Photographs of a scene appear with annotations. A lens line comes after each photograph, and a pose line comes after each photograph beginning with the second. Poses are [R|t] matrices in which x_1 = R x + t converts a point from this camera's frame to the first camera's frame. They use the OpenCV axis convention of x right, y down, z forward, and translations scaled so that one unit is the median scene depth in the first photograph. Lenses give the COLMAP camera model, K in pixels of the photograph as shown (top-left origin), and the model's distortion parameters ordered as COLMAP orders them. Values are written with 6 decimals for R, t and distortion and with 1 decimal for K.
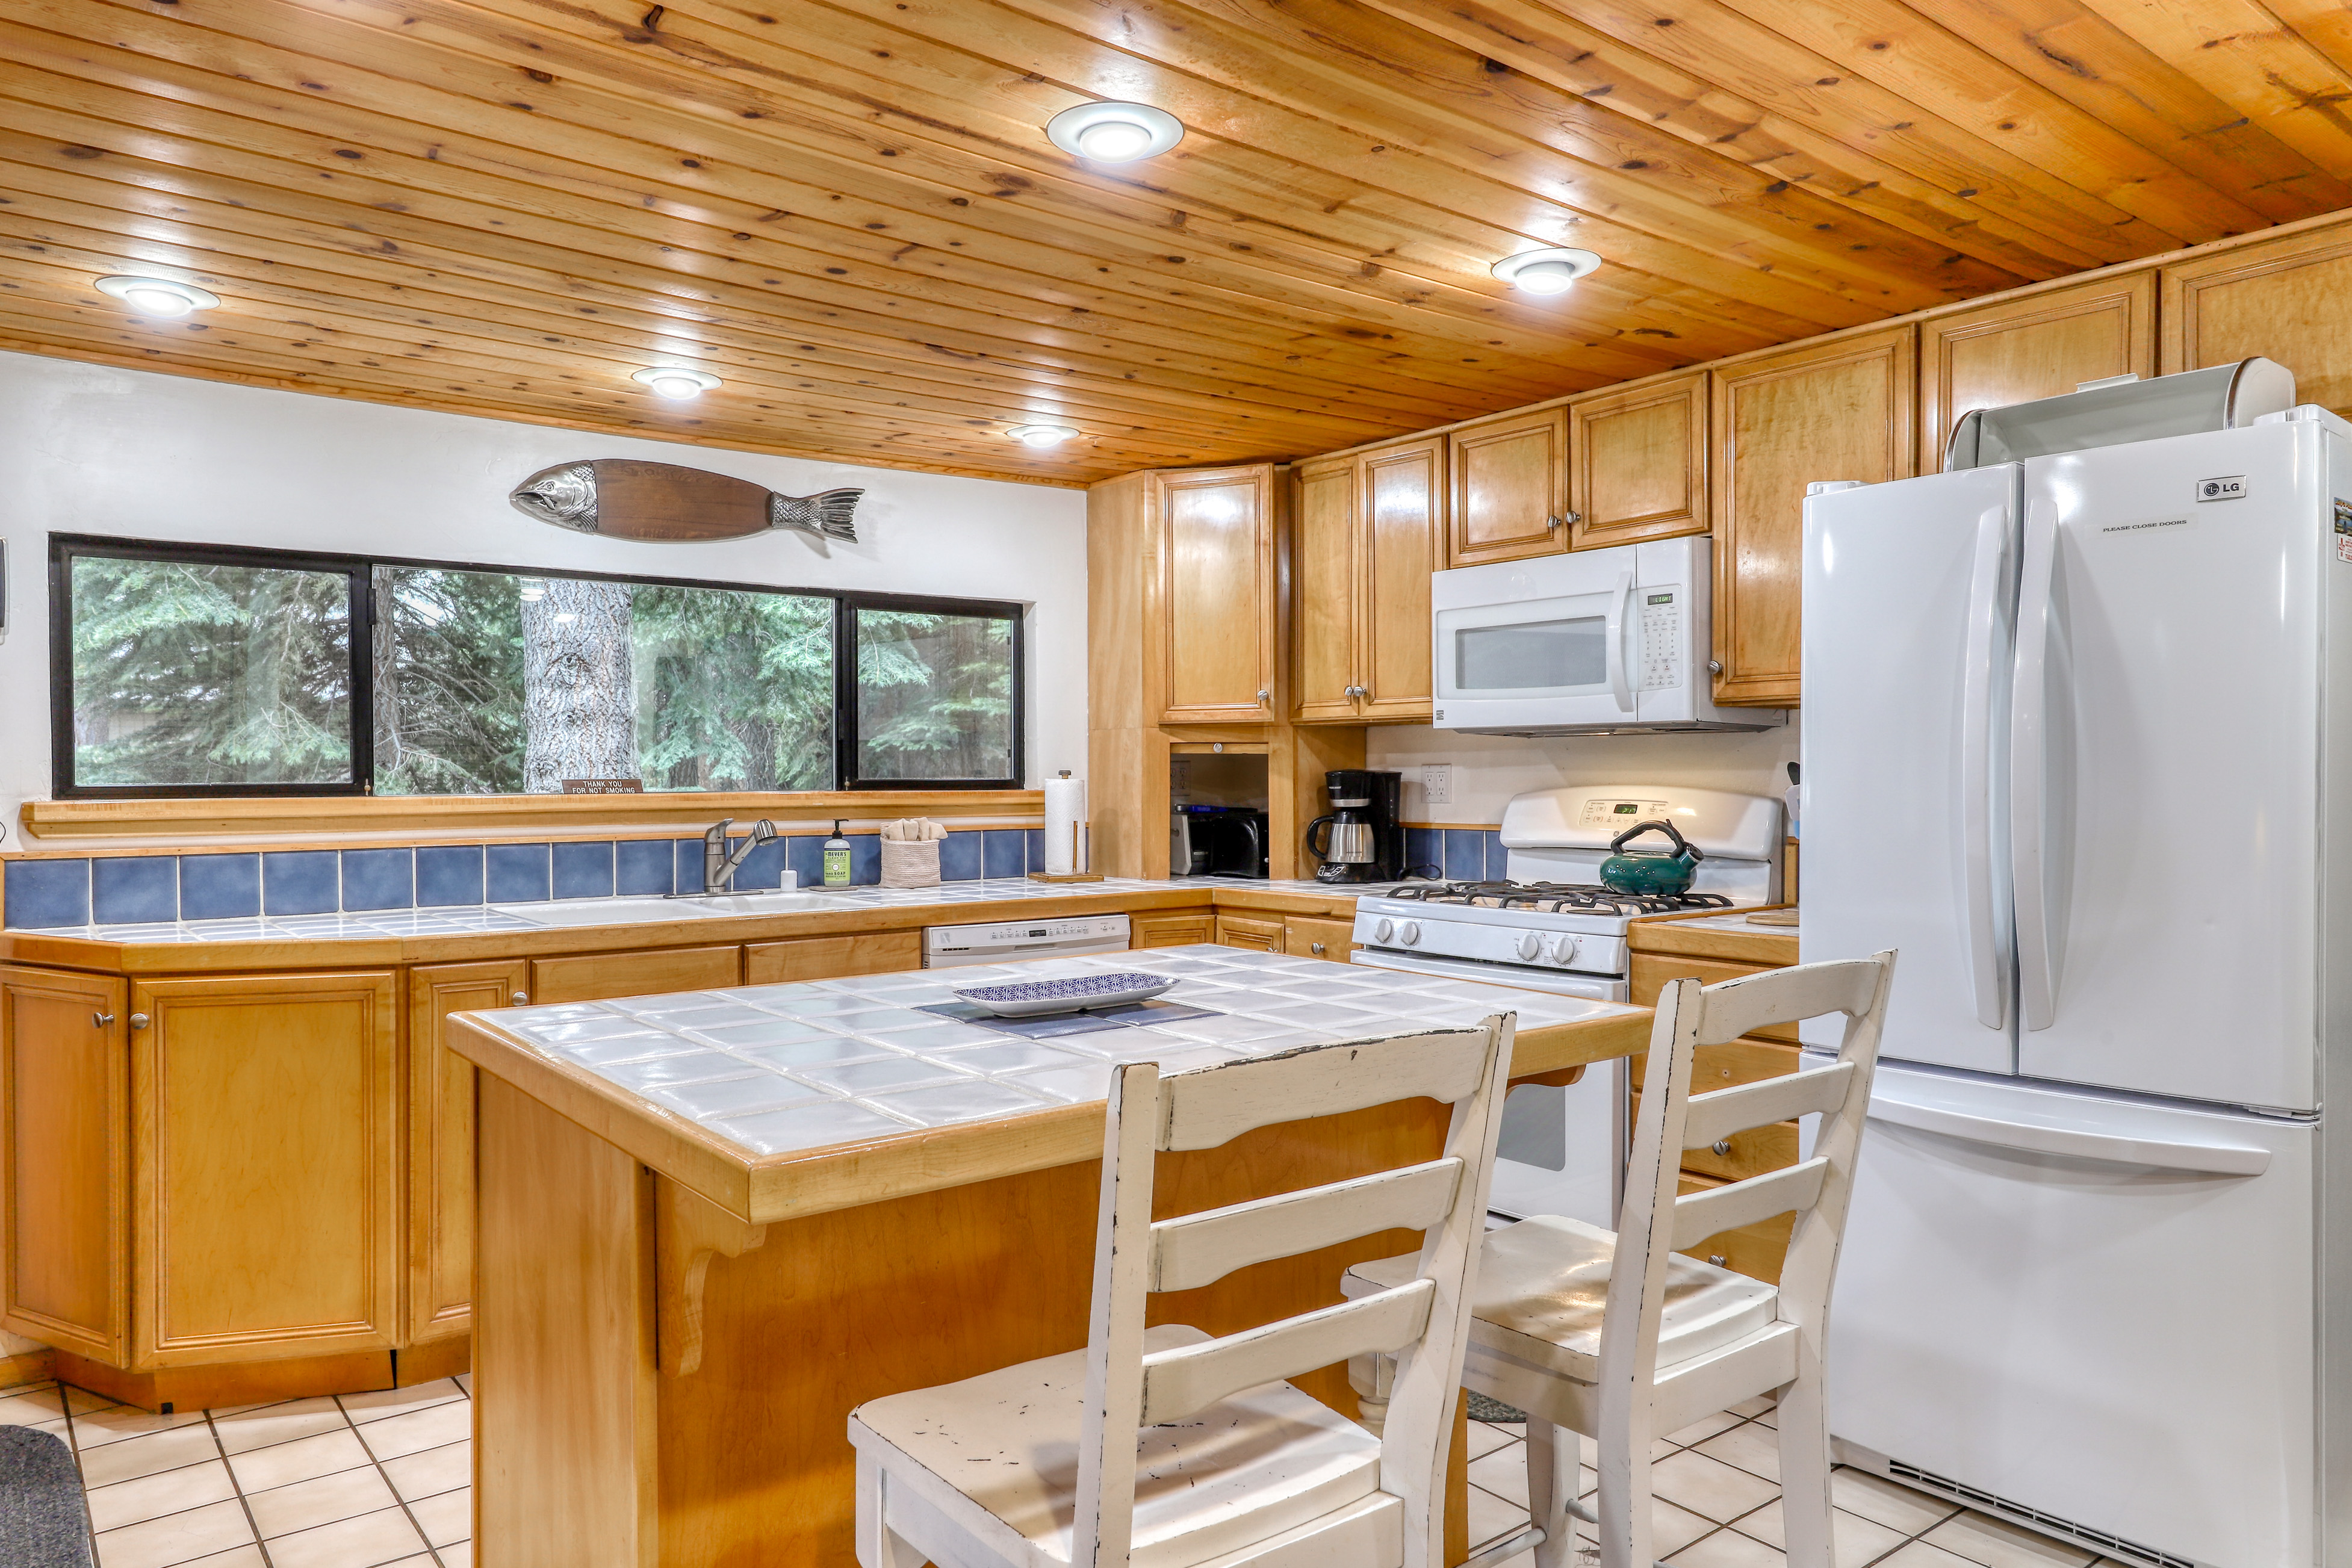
lens RADIAL K [[1540.2, 0, 1176.0], [0, 1540.2, 784.0], [0, 0, 1]] dist [0.021069, 0.000365]
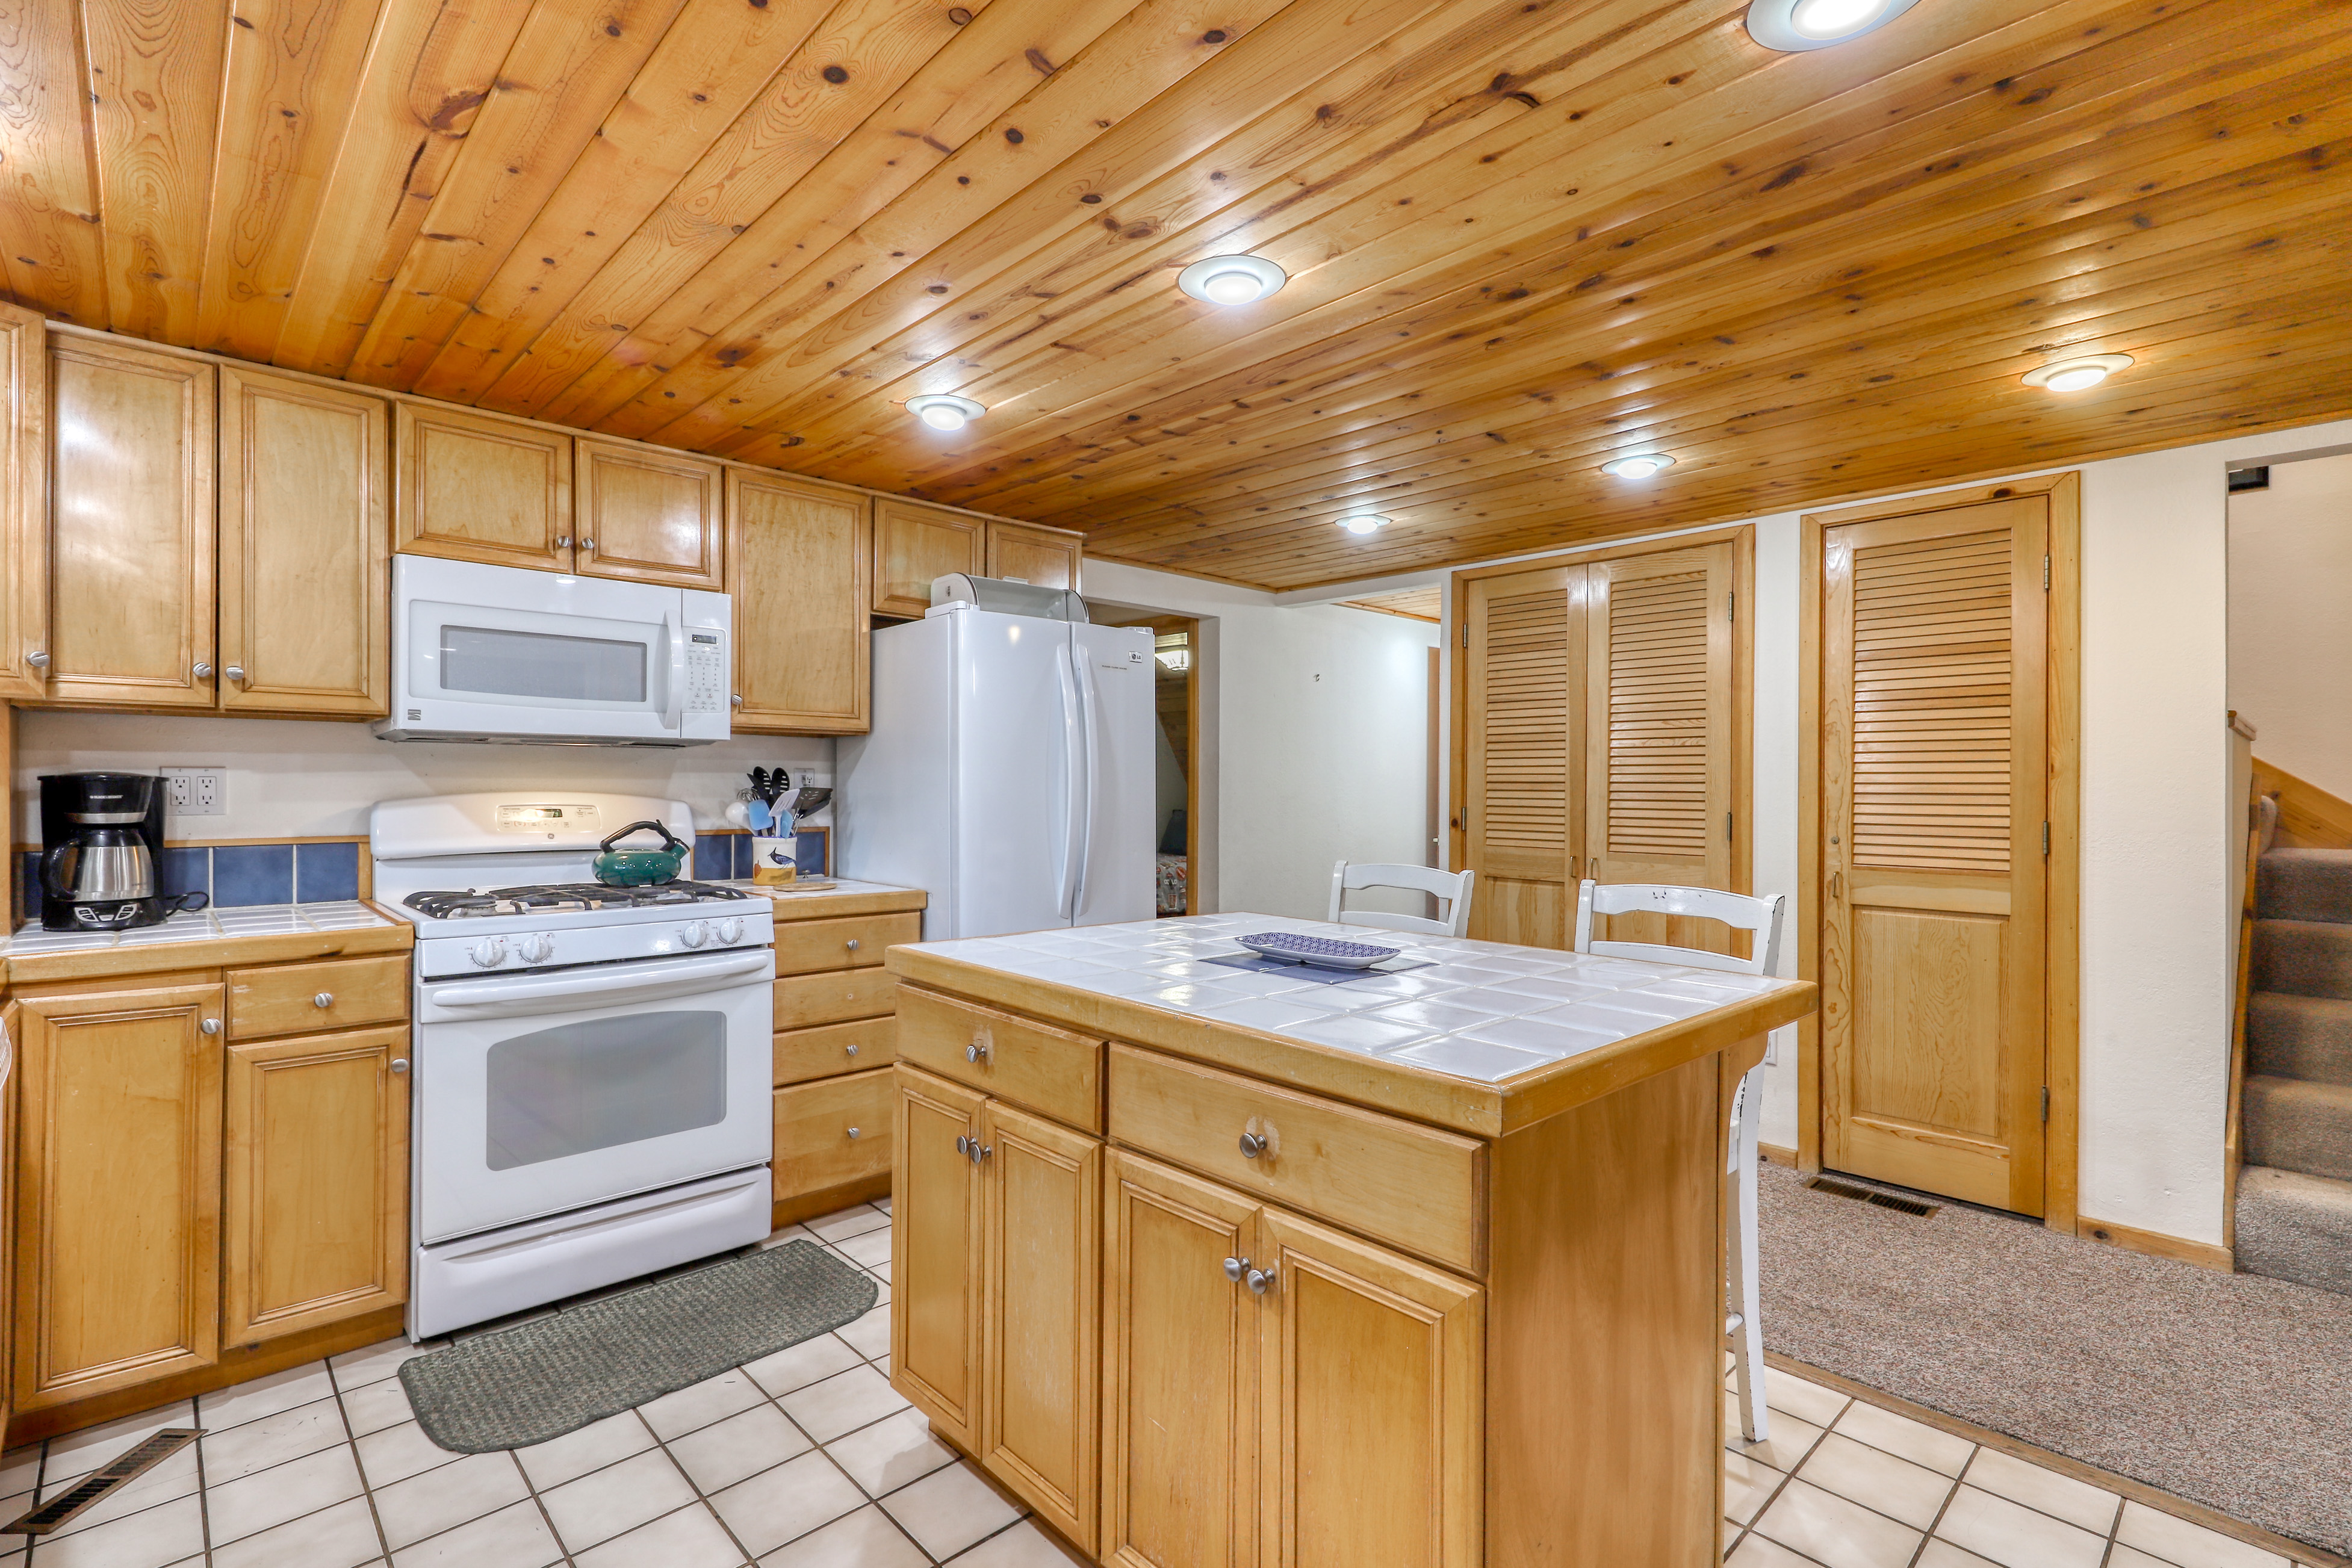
lens RADIAL K [[1098.9, 0, 1176.0], [0, 1098.9, 784.0], [0, 0, 1]] dist [-0.001332, -0.000131]
pose [[-0.094404, 0.002023, 0.995532, -0.565592], [0.000360, 0.999998, -0.001998, -0.003043], [-0.995534, 0.000170, -0.094404, 0.683274]]
